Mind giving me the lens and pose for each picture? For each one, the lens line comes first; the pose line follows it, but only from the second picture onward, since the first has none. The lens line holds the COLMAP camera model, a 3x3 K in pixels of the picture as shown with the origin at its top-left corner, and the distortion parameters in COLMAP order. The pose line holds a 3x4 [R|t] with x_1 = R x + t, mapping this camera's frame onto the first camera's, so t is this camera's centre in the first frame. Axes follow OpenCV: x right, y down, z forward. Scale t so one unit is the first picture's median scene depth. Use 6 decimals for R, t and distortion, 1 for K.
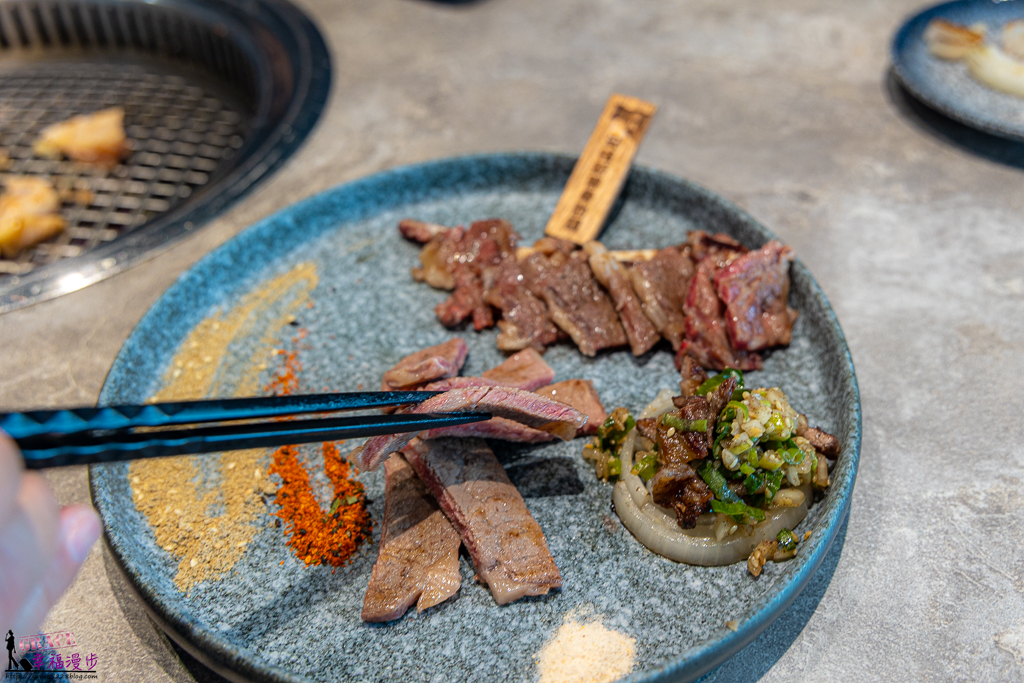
lens RADIAL K [[1151.9, 0, 512.0], [0, 1151.9, 341.5], [0, 0, 1]] dist [0.018374, -0.006505]
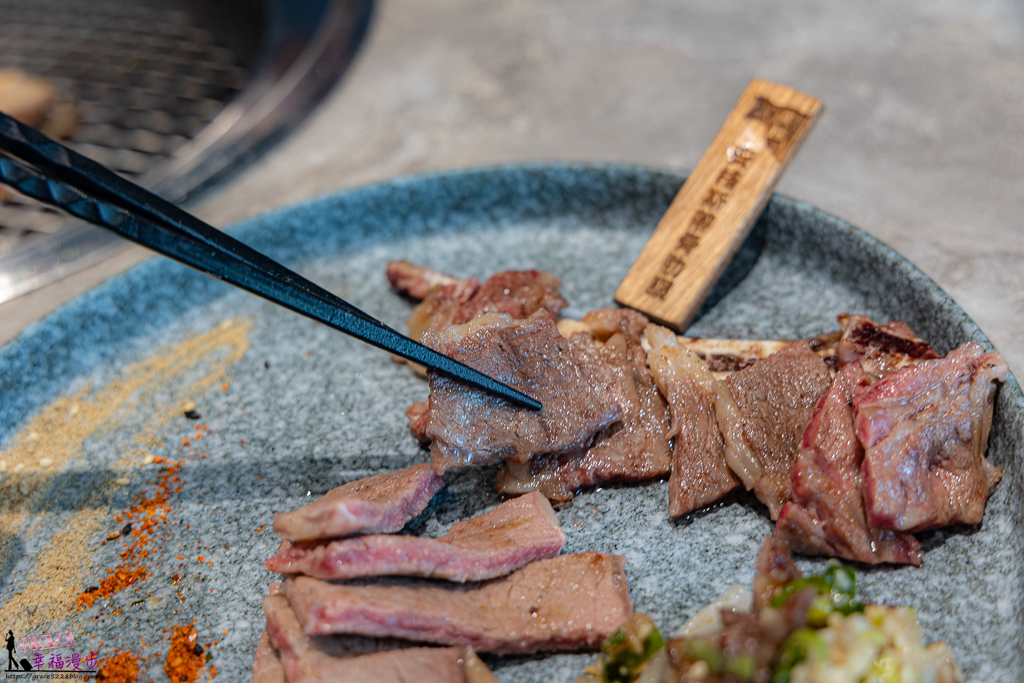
lens RADIAL K [[1697.5, 0, 512.0], [0, 1697.5, 341.5], [0, 0, 1]] dist [0.024589, -0.132214]
pose [[0.980838, 0.075661, -0.179534, 0.151408], [-0.081943, 0.996249, -0.027825, -0.044915], [0.176756, 0.042003, 0.983358, 0.108414]]
